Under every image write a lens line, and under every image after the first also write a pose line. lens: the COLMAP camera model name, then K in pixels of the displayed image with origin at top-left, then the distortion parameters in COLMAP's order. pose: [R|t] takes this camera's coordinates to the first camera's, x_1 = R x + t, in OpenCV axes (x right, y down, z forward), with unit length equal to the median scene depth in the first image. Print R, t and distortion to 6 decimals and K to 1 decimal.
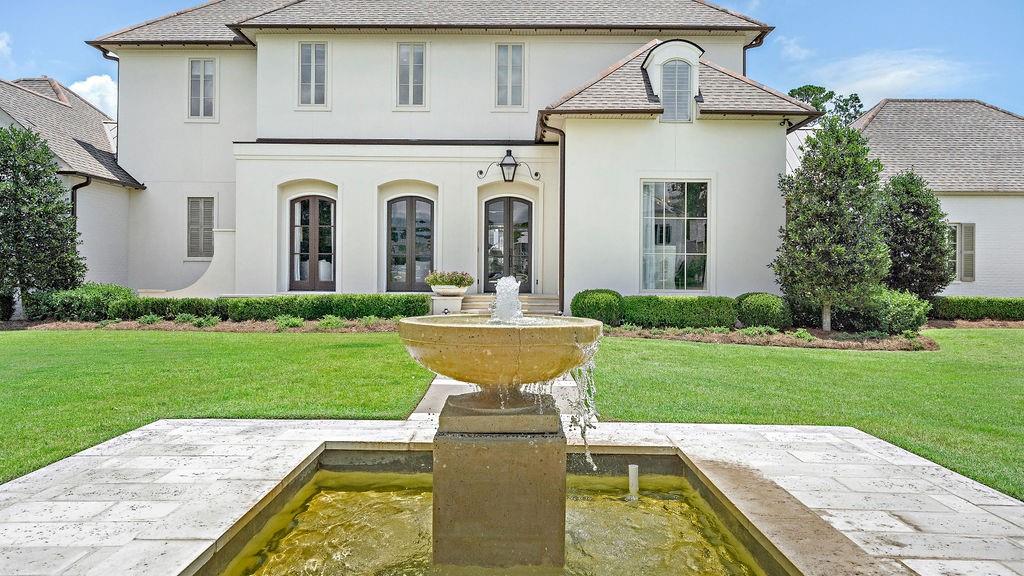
lens RADIAL K [[723.2, 0, 512.0], [0, 723.2, 288.0], [0, 0, 1]] dist [-0.000560, -0.000256]
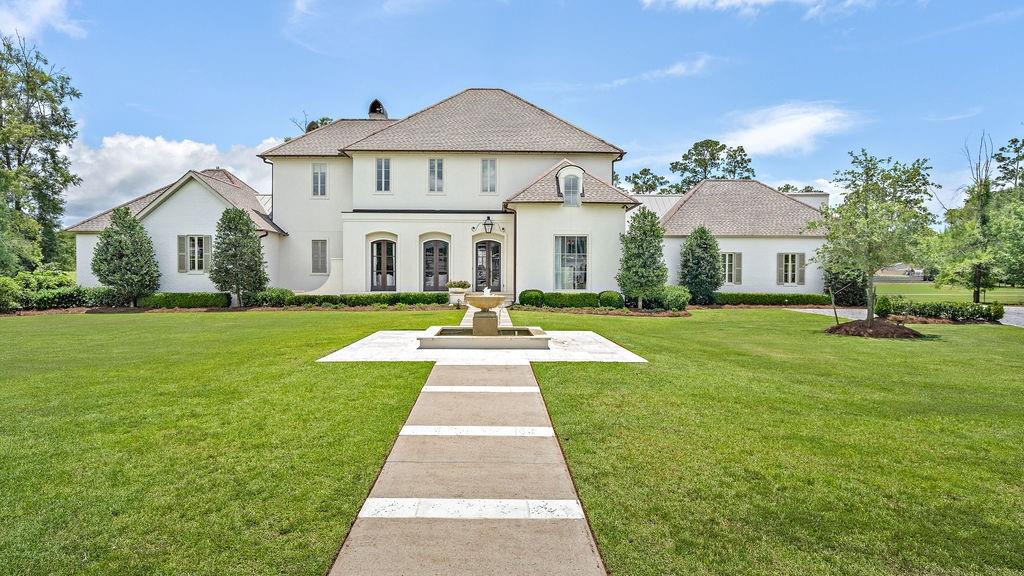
lens RADIAL K [[572.2, 0, 512.0], [0, 572.2, 288.0], [0, 0, 1]] dist [0.000313, 0.000026]
pose [[0.999441, -0.004757, 0.033089, 0.006706], [0.004764, 0.999989, -0.000131, -0.002134], [-0.033088, 0.000288, 0.999452, -0.501845]]
